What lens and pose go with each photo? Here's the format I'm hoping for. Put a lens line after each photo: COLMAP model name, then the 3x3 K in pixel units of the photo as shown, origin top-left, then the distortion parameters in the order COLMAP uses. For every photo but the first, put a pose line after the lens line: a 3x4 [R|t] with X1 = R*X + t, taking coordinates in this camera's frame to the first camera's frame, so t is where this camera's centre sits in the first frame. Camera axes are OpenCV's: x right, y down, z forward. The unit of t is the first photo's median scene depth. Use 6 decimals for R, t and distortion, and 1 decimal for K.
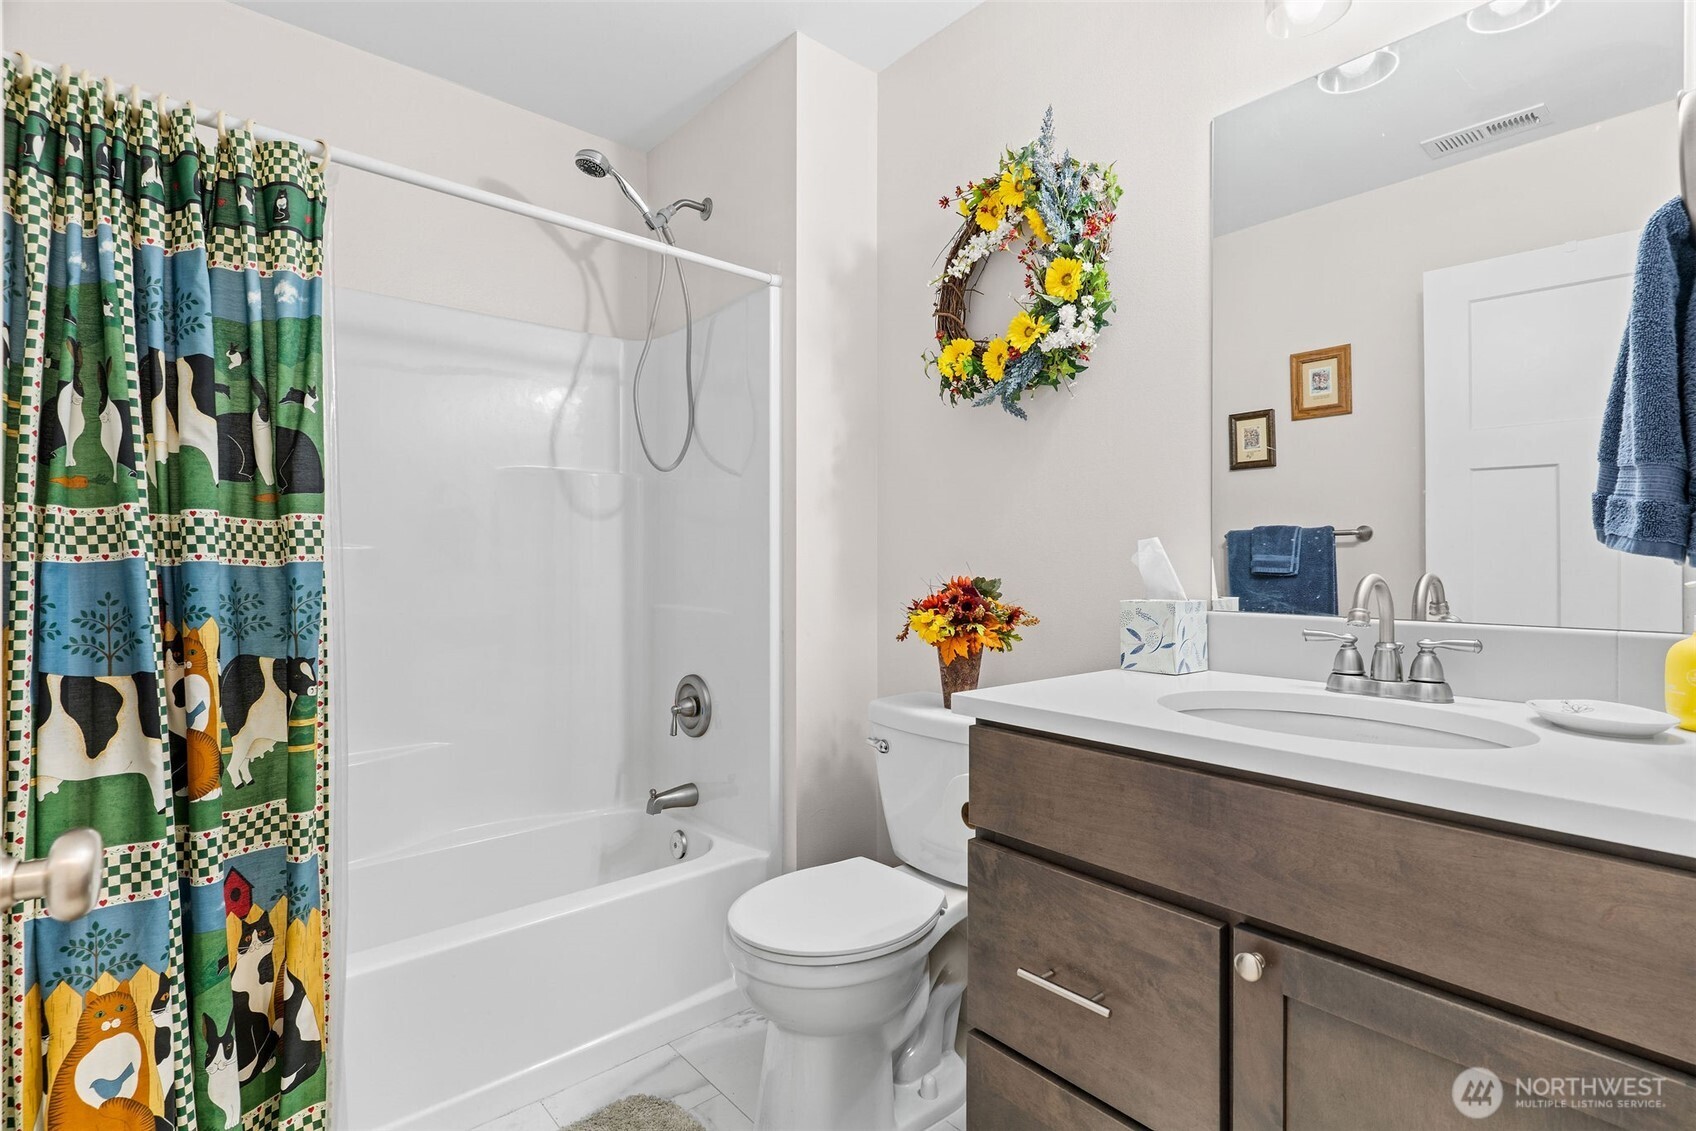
lens RADIAL K [[806.9, 0, 856.6], [0, 806.9, 562.8], [0, 0, 1]] dist [0.004984, -0.002273]
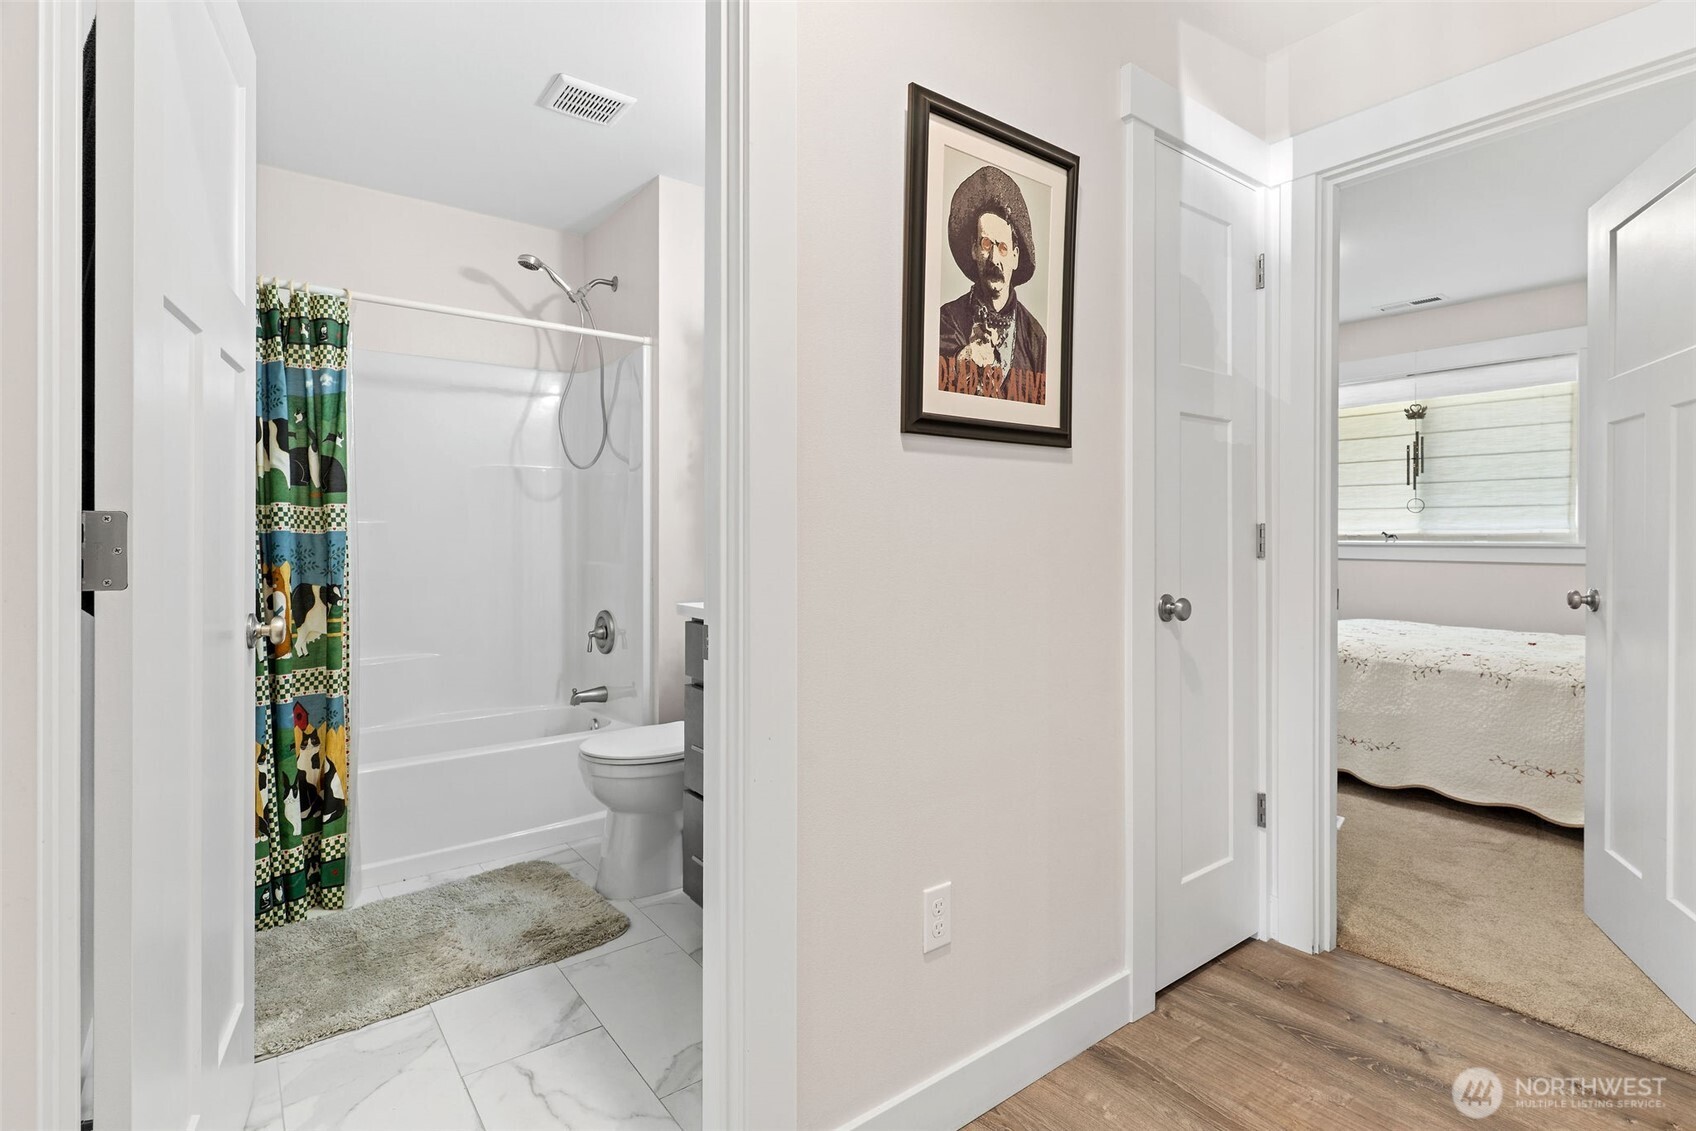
lens RADIAL K [[806.9, 0, 837.6], [0, 806.9, 532.6], [0, 0, 1]] dist [0.004984, -0.002273]
pose [[0.997434, -0.001850, -0.071566, 0.543788], [0.001637, 0.999994, -0.003038, 0.009795], [0.071571, 0.002913, 0.997431, -0.693090]]
